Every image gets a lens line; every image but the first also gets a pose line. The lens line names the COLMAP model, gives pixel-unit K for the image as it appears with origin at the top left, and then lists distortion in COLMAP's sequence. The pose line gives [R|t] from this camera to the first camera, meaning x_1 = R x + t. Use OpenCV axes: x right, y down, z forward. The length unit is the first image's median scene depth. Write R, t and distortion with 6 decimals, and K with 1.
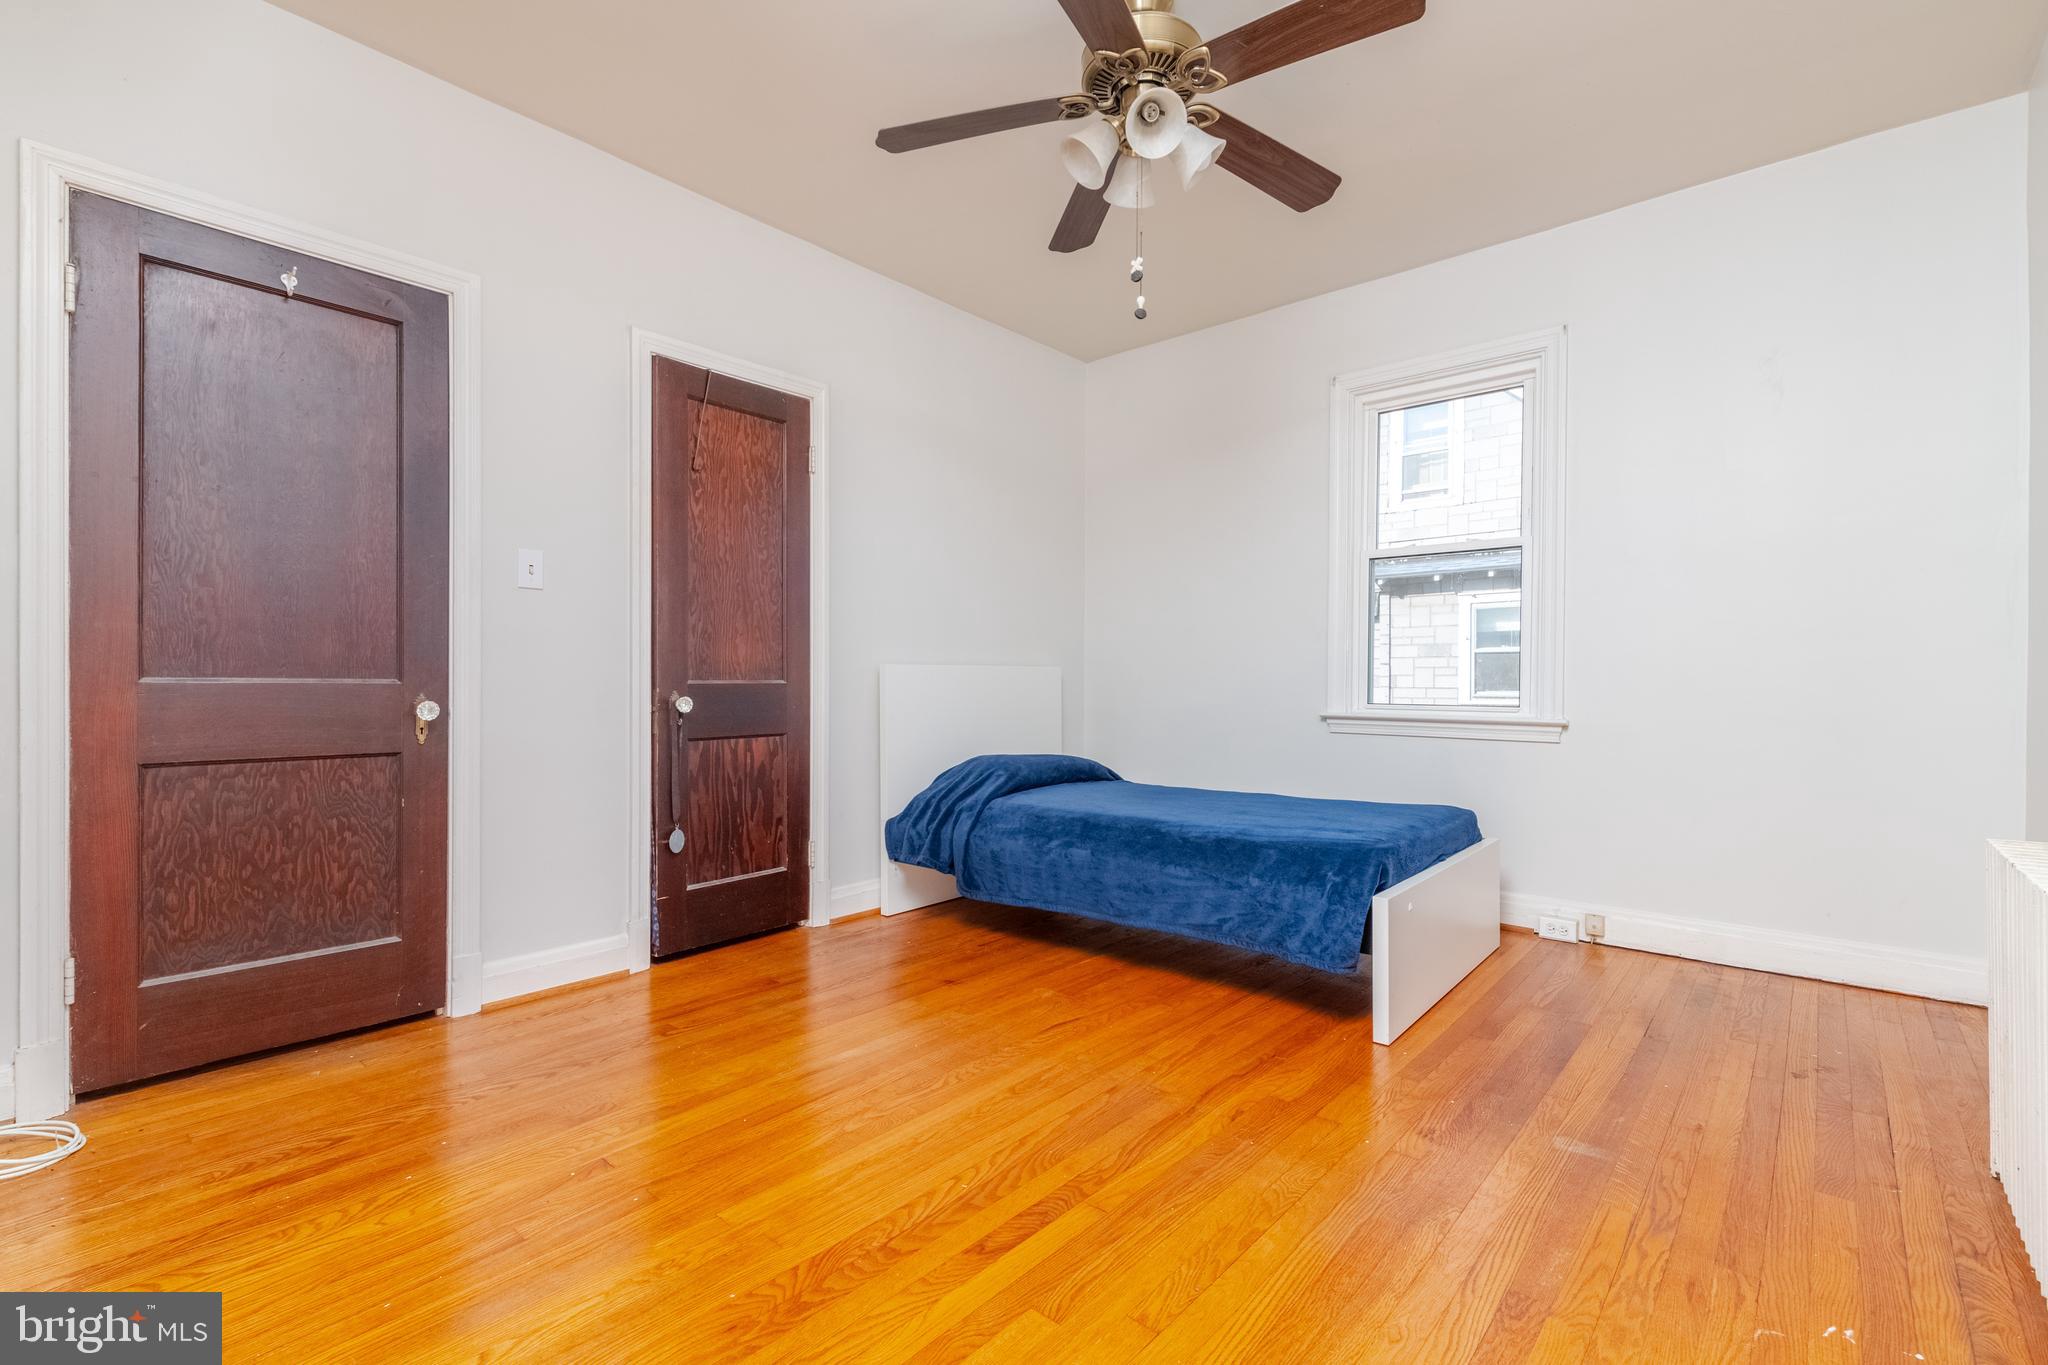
lens RADIAL K [[873.2, 0, 1024.0], [0, 873.2, 682.5], [0, 0, 1]] dist [0.021635, 0.000168]
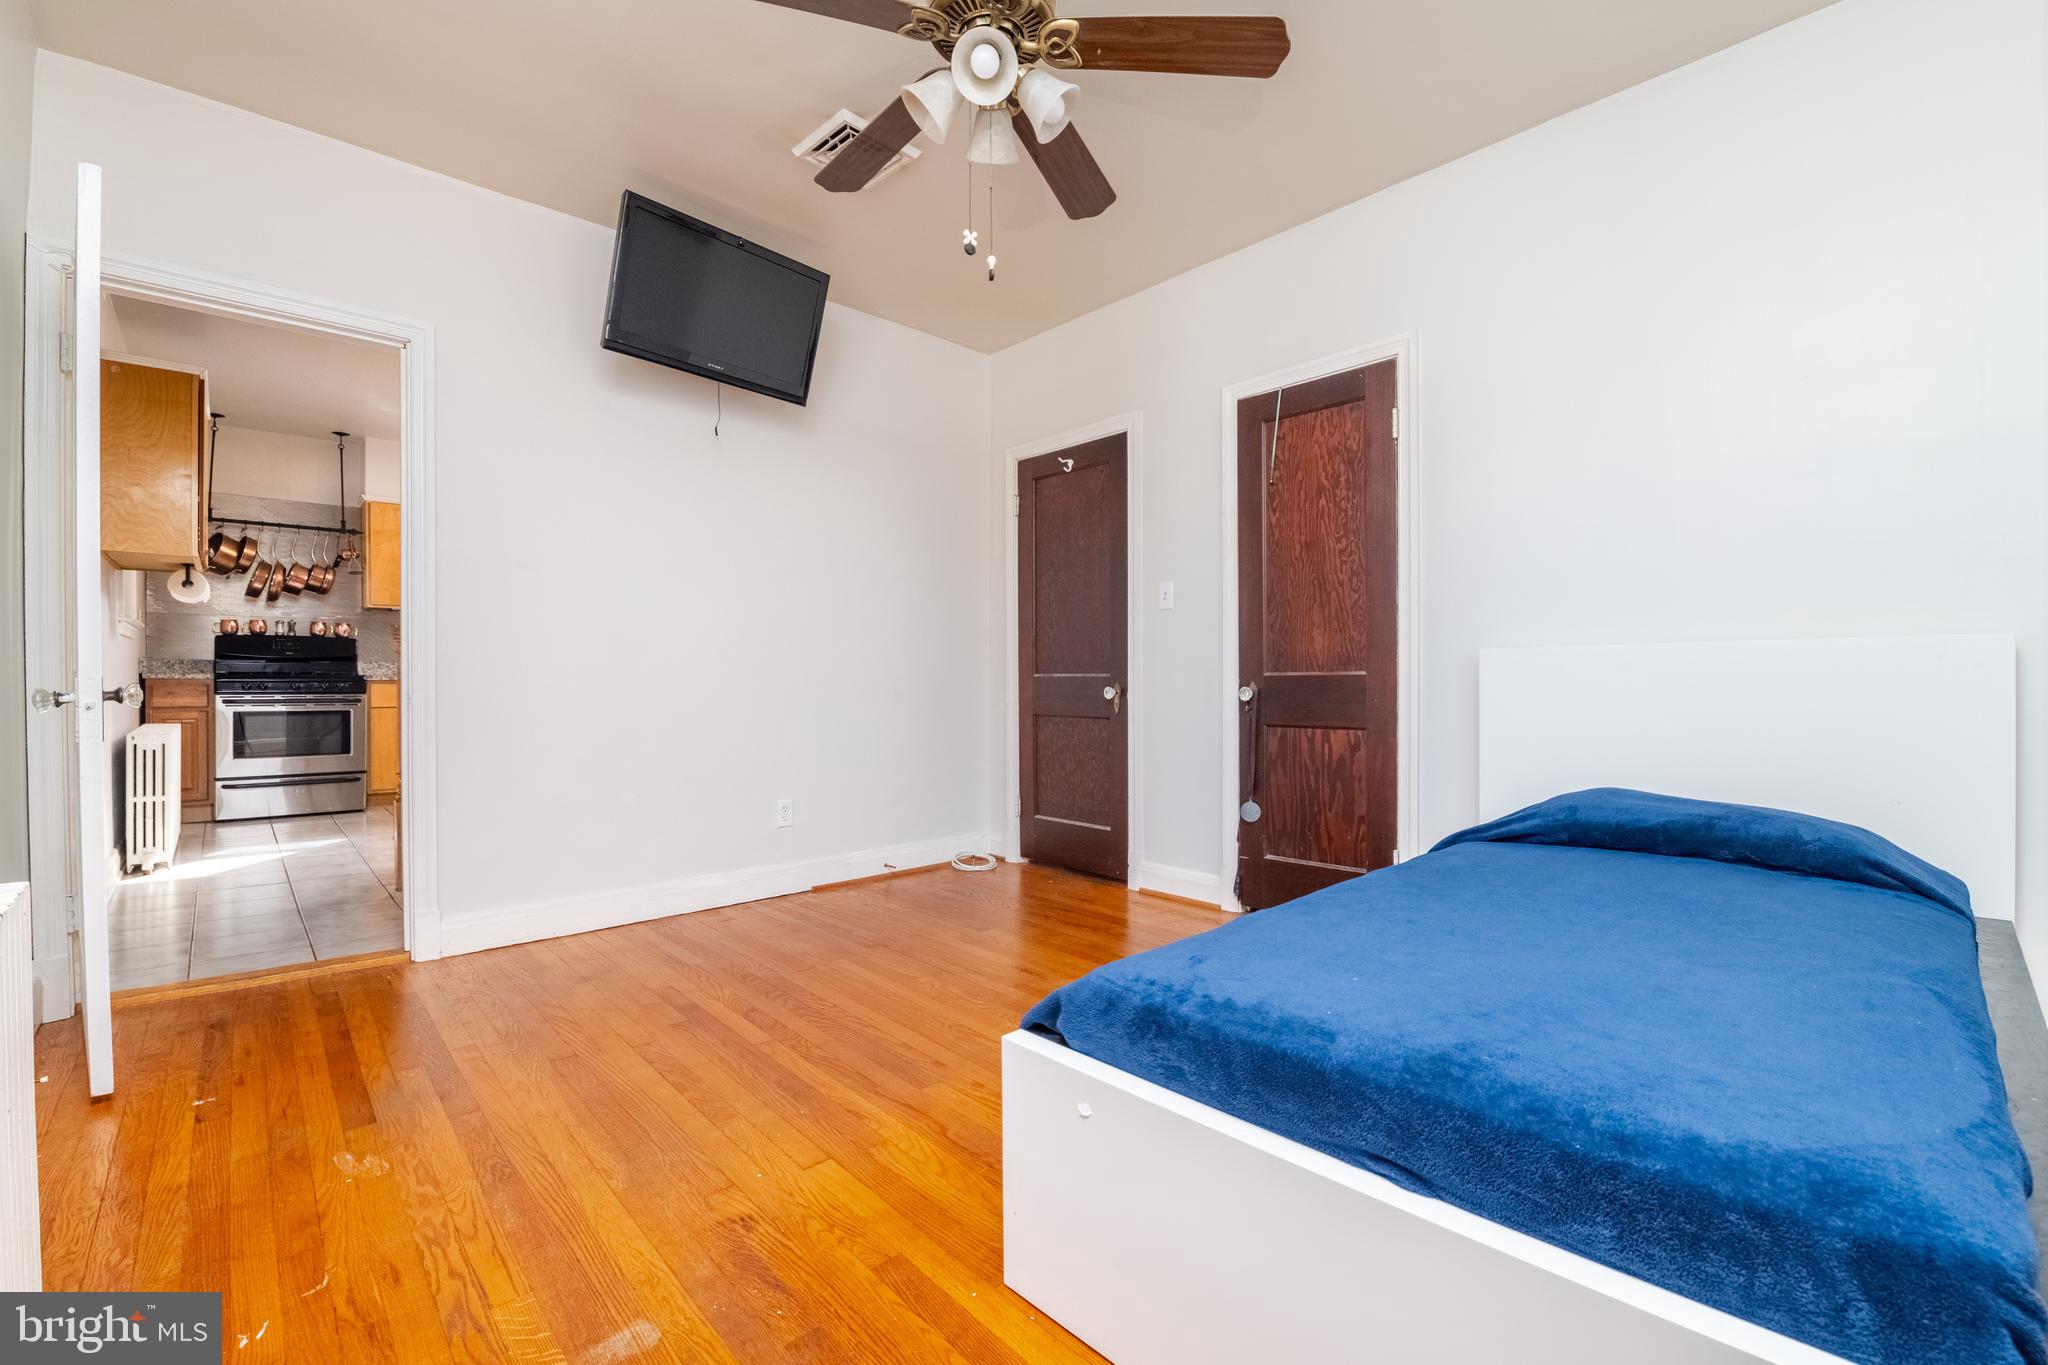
lens RADIAL K [[858.0, 0, 1057.8], [0, 858.0, 680.0], [0, 0, 1]] dist [0.002581, -0.005099]
pose [[-0.063895, -0.000915, -0.997956, 0.753676], [0.004039, 0.999991, -0.001176, 0.007296], [0.997948, -0.004106, -0.063891, 0.821008]]
